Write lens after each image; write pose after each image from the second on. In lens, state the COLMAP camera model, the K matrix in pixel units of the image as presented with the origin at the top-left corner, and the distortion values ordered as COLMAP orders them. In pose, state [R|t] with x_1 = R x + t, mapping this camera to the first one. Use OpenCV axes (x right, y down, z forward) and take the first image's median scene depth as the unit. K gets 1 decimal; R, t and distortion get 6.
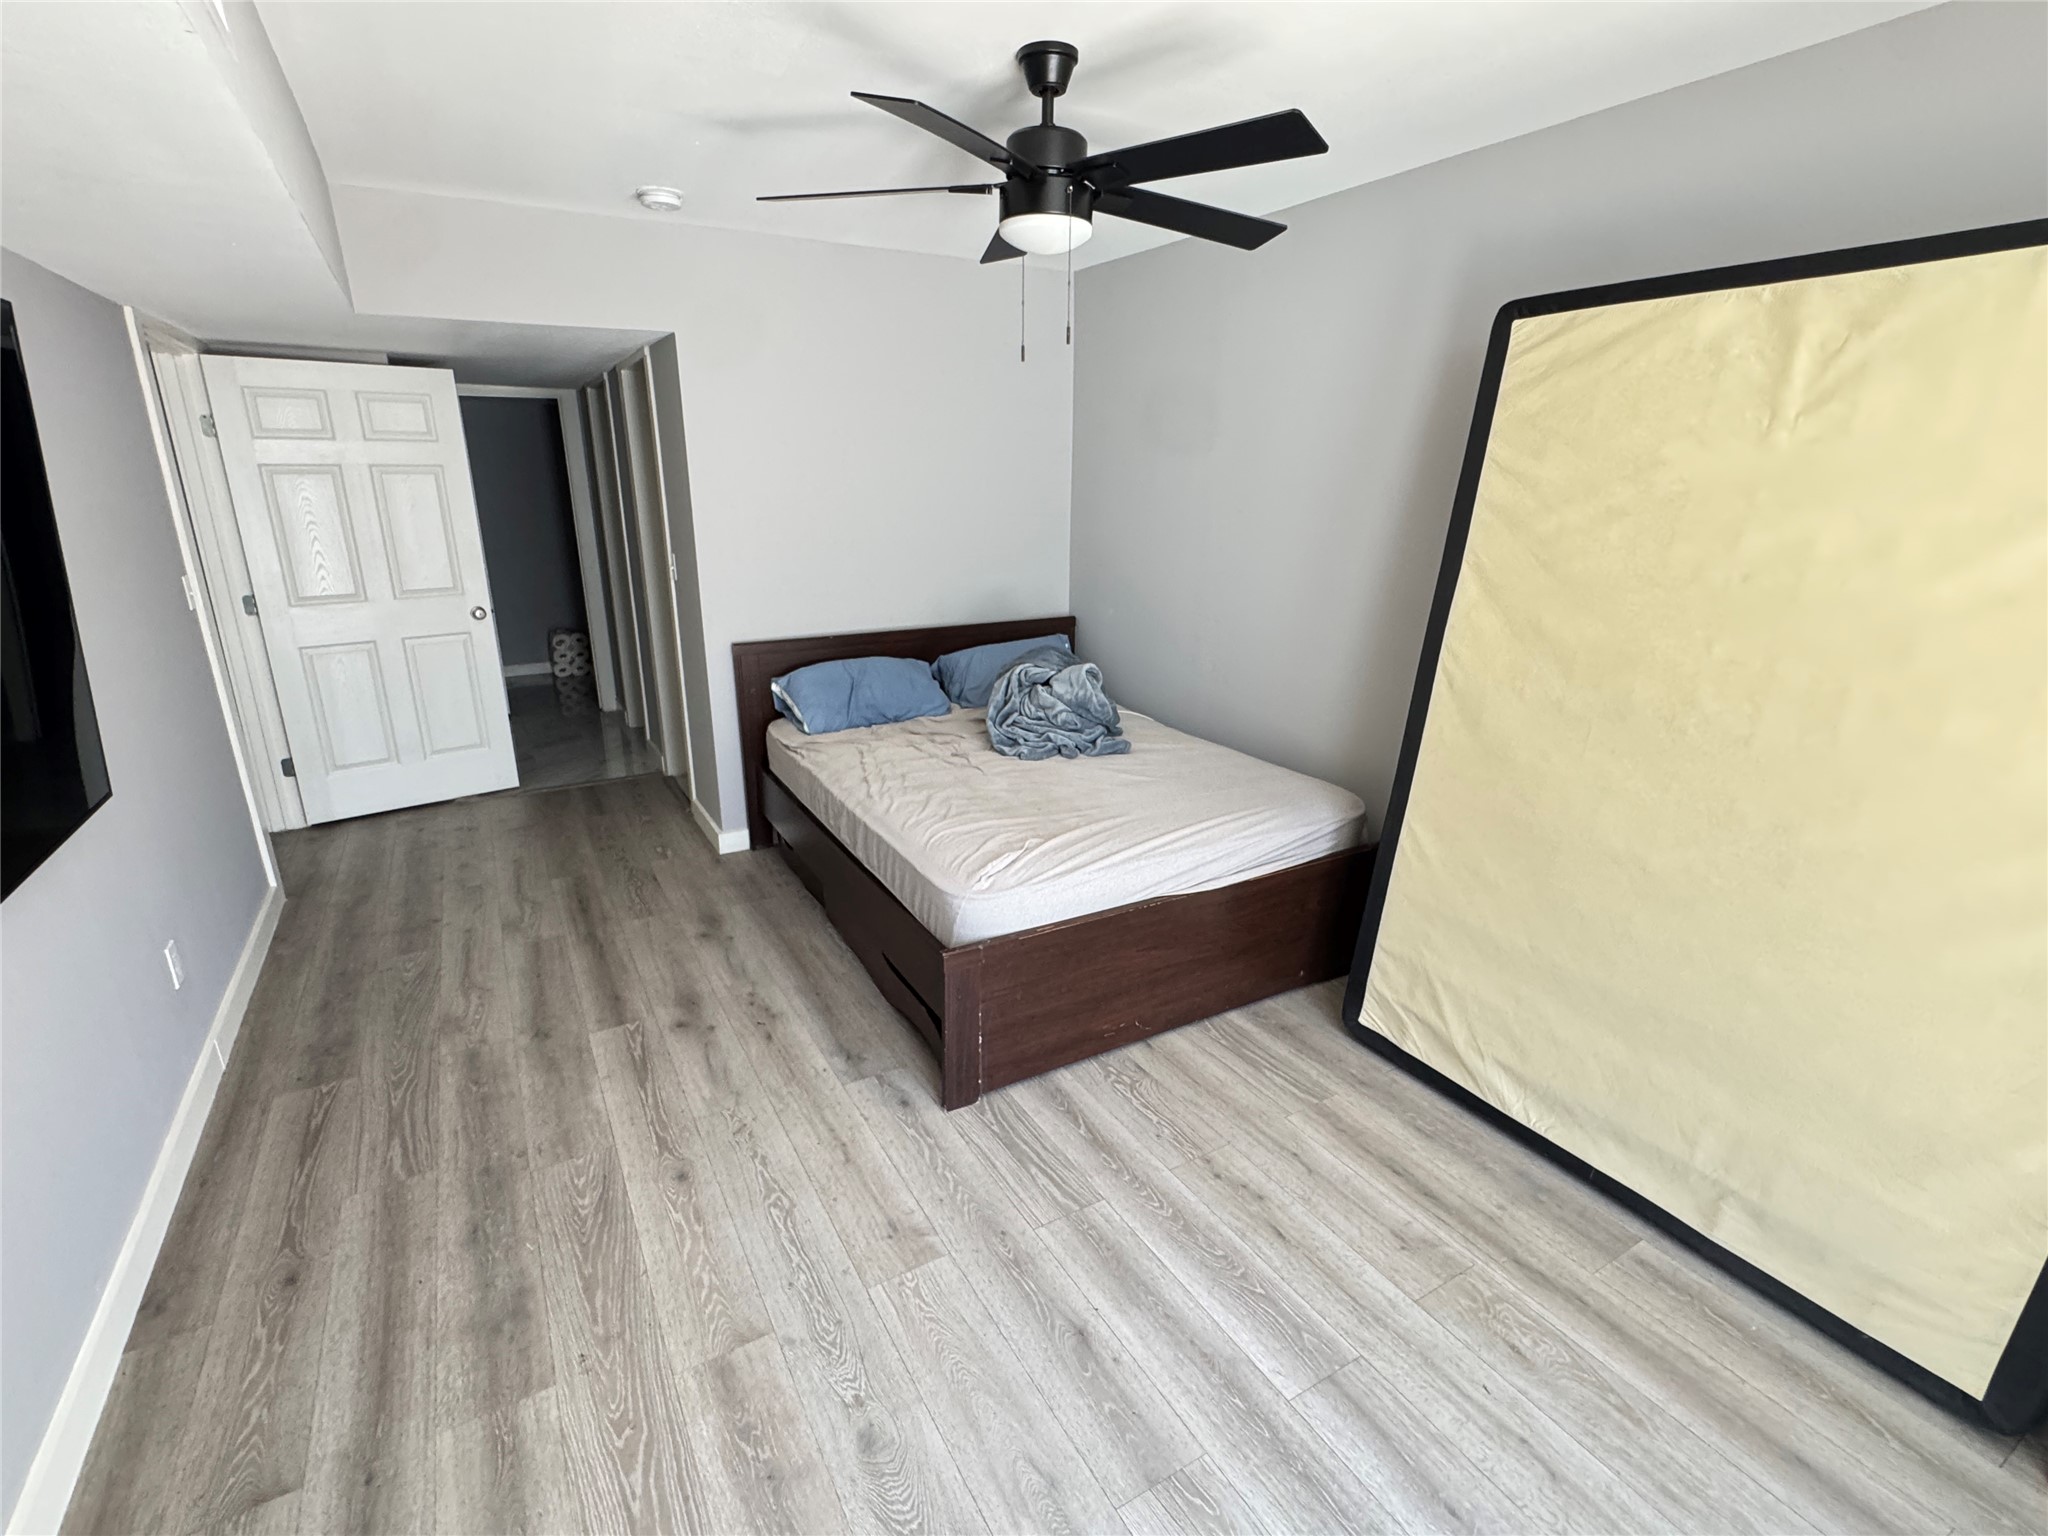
lens RADIAL K [[954.0, 0, 1026.5], [0, 954.0, 780.1], [0, 0, 1]] dist [-0.004797, -0.000174]
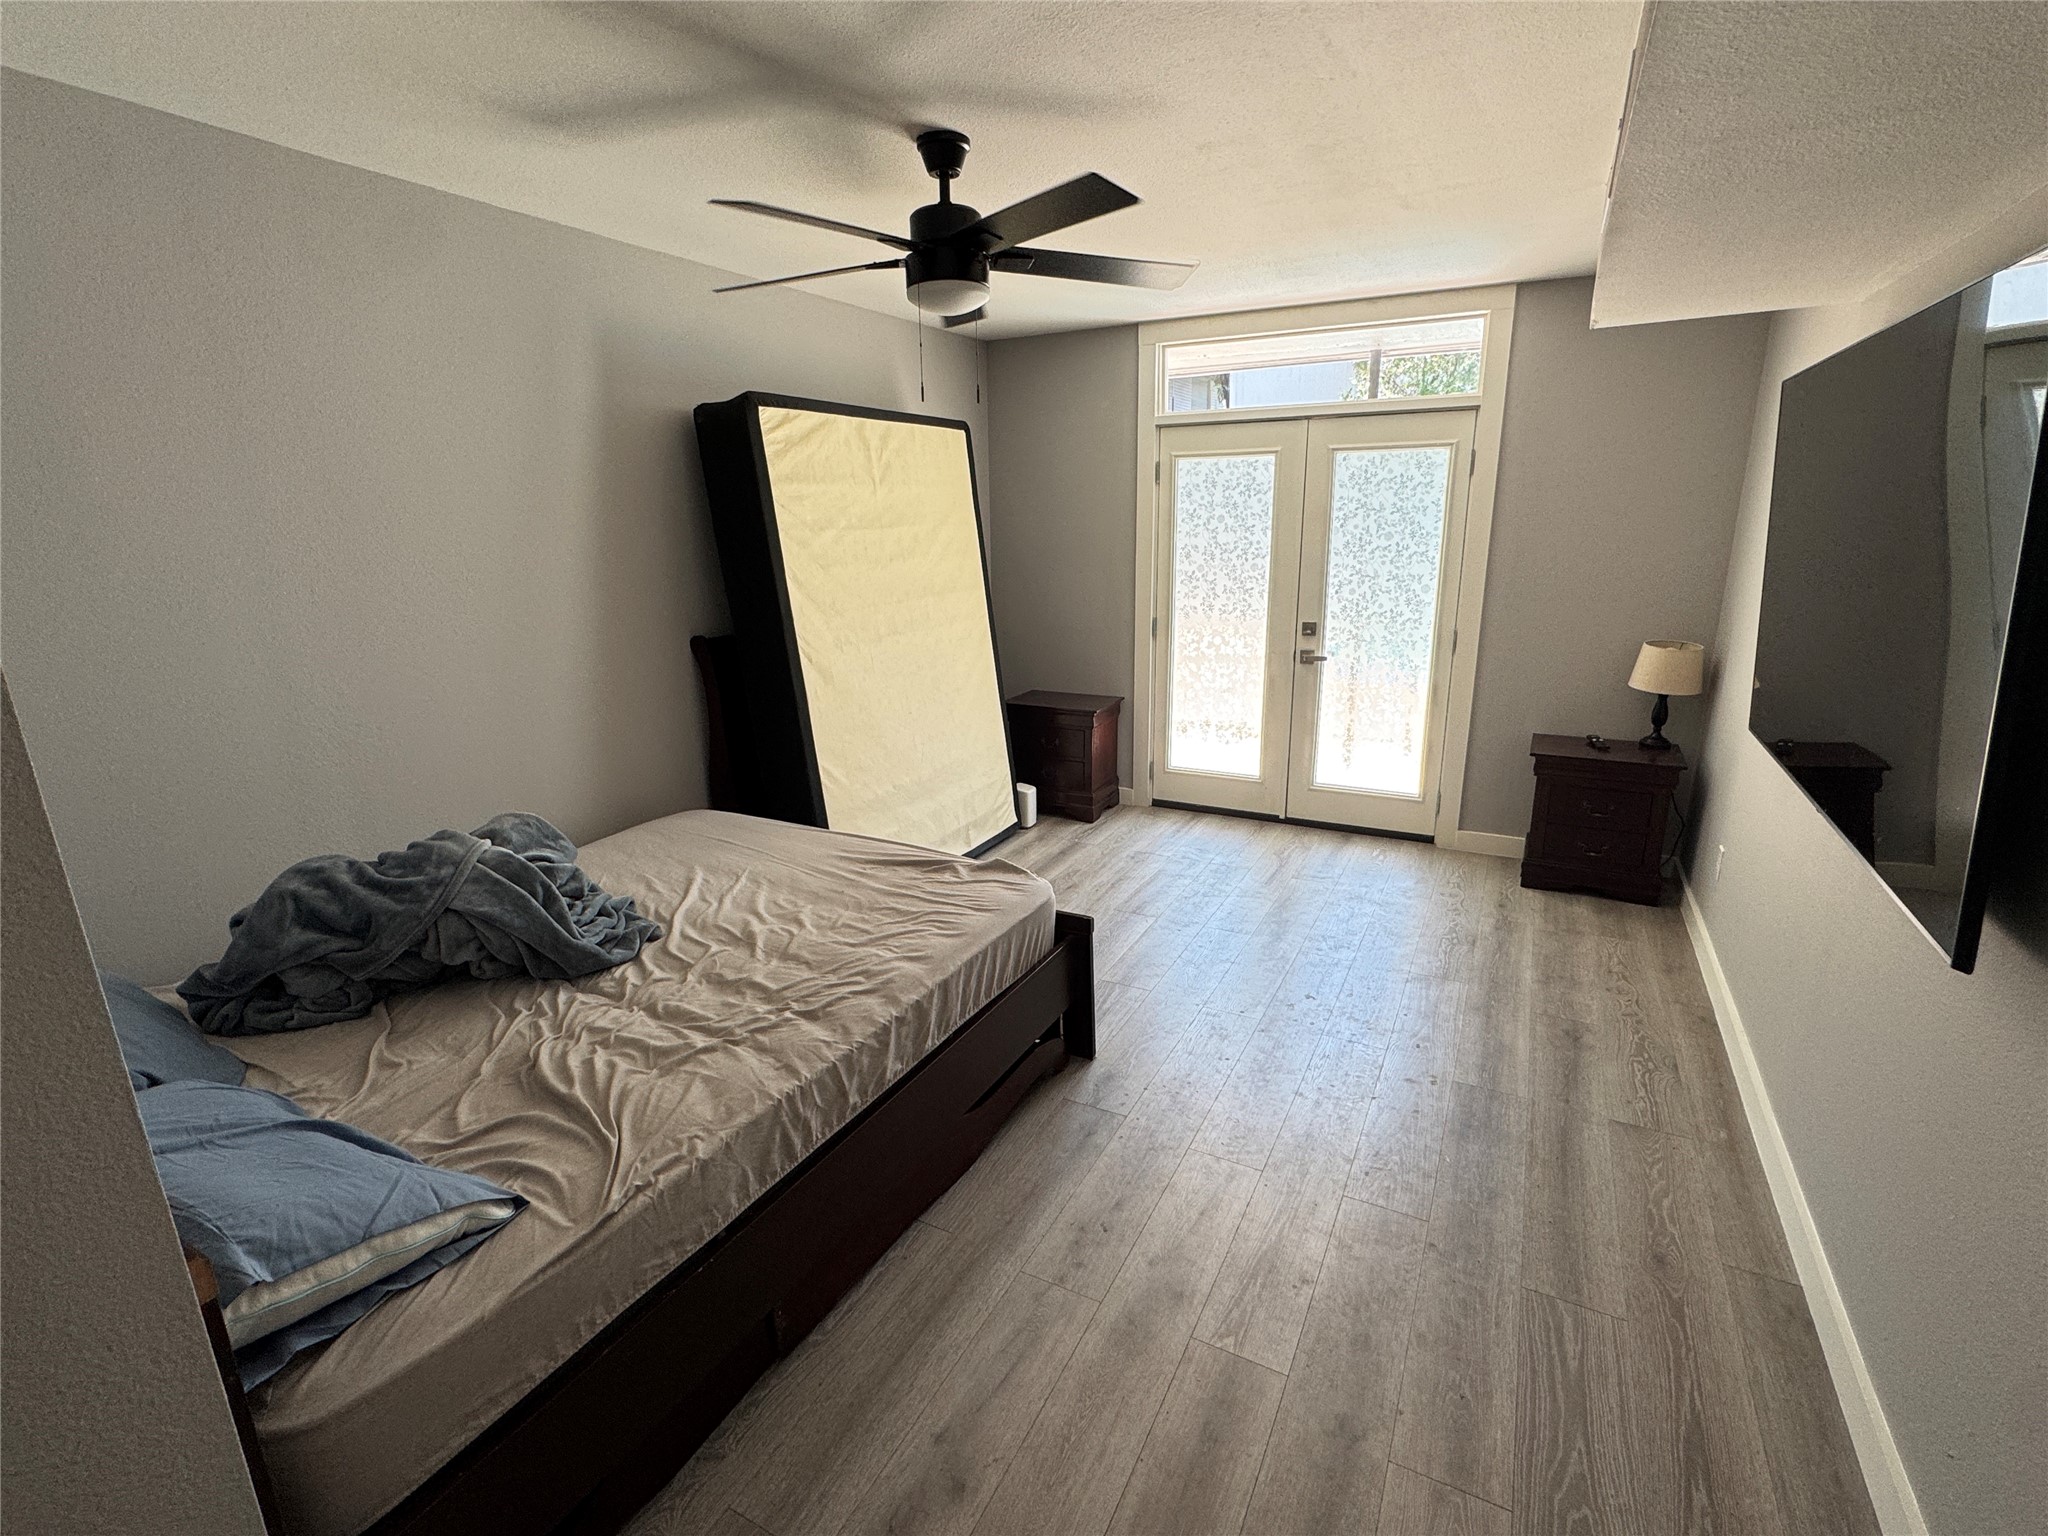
lens RADIAL K [[954.0, 0, 1030.4], [0, 954.0, 763.6], [0, 0, 1]] dist [-0.004797, -0.000174]
pose [[-0.533932, -0.210389, 0.818934, -1.093939], [0.273237, 0.873648, 0.402592, -0.532413], [-0.800161, 0.438720, -0.408983, 1.662454]]
